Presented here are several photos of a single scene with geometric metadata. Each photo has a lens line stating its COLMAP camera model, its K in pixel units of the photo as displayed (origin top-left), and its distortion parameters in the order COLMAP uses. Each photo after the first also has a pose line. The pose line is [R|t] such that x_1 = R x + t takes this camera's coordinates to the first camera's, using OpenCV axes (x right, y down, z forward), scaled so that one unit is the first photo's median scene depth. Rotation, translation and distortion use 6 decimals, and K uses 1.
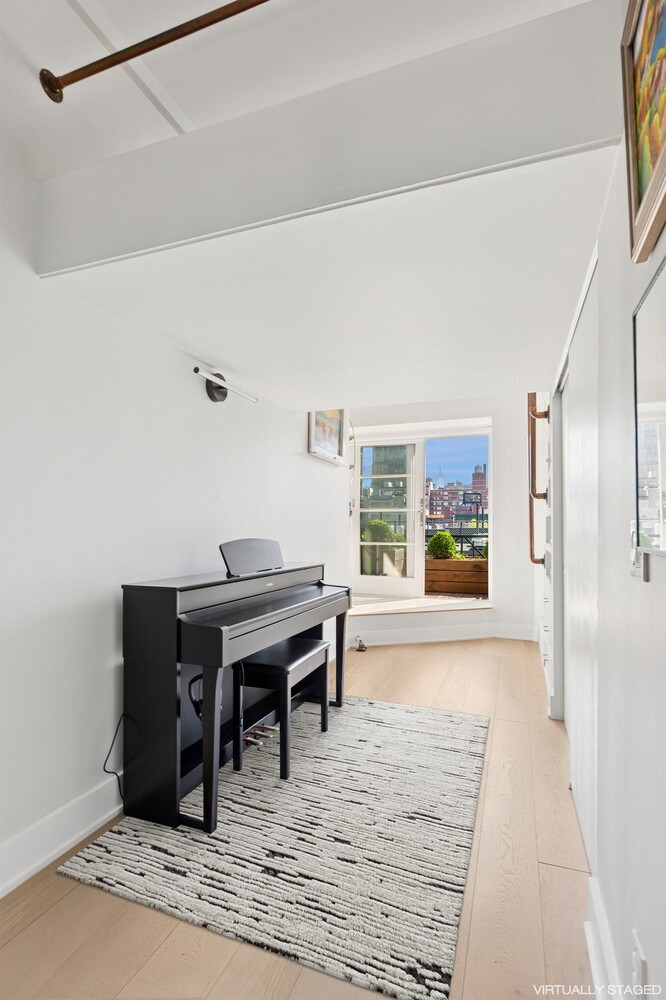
lens RADIAL K [[468.7, 0, 336.6], [0, 468.7, 525.3], [0, 0, 1]] dist [0.000439, -0.000059]
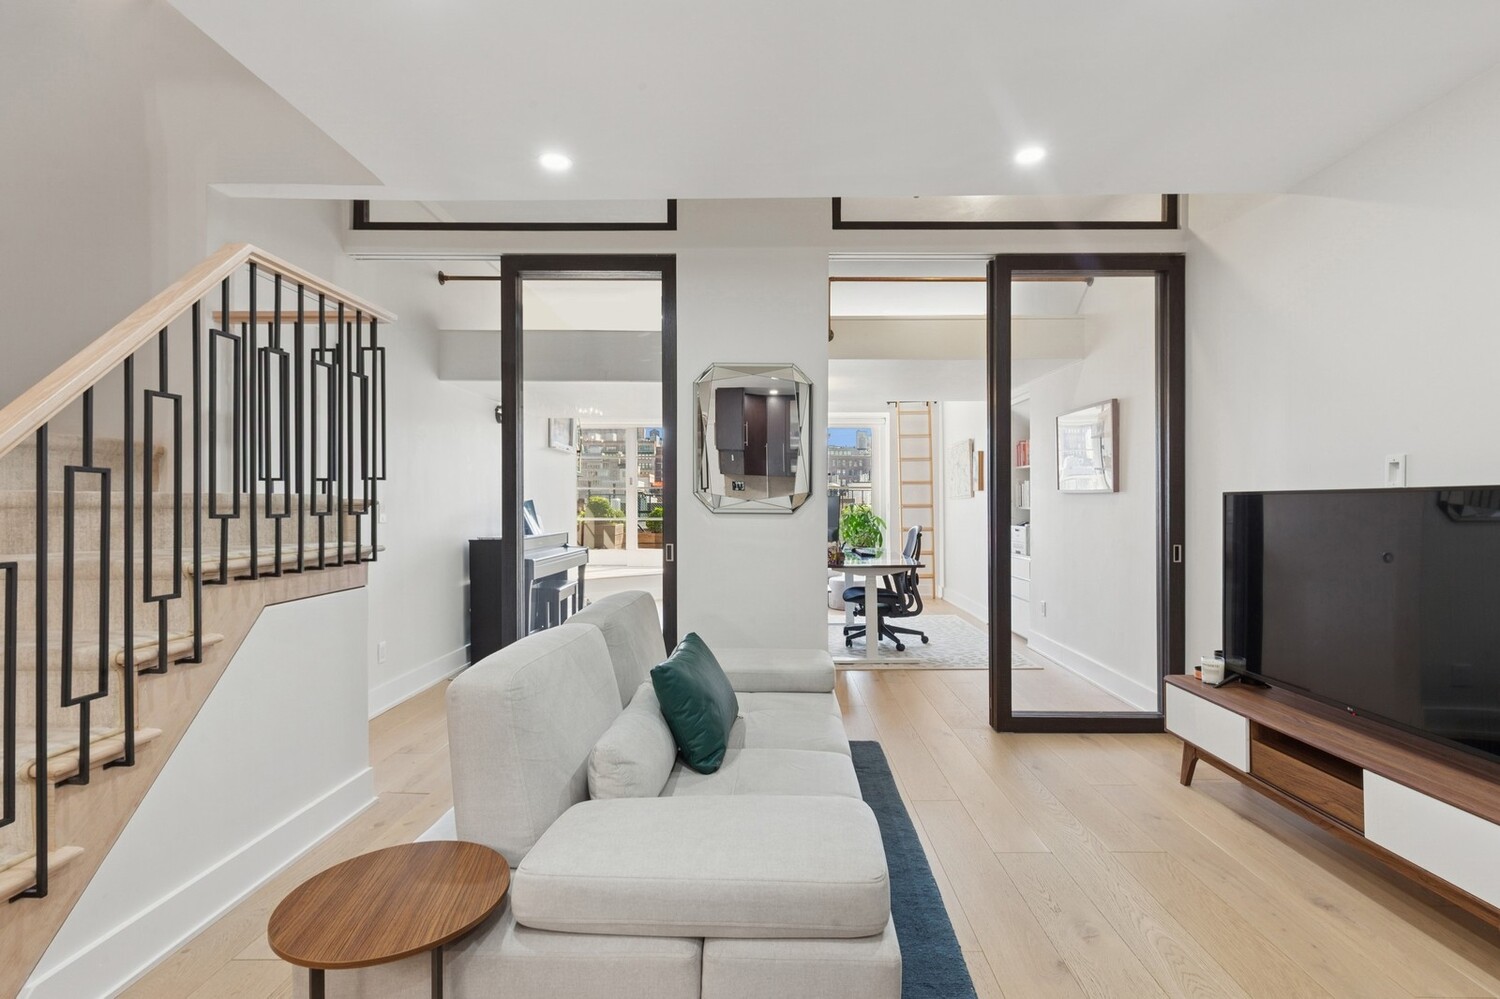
lens RADIAL K [[689.3, 0, 755.2], [0, 689.3, 500.9], [0, 0, 1]] dist [0.001120, 0.000011]
pose [[0.943245, -0.004795, 0.332063, -0.104618], [0.002970, 0.999978, 0.006005, -0.012188], [-0.332084, -0.004678, 0.943238, -0.647171]]
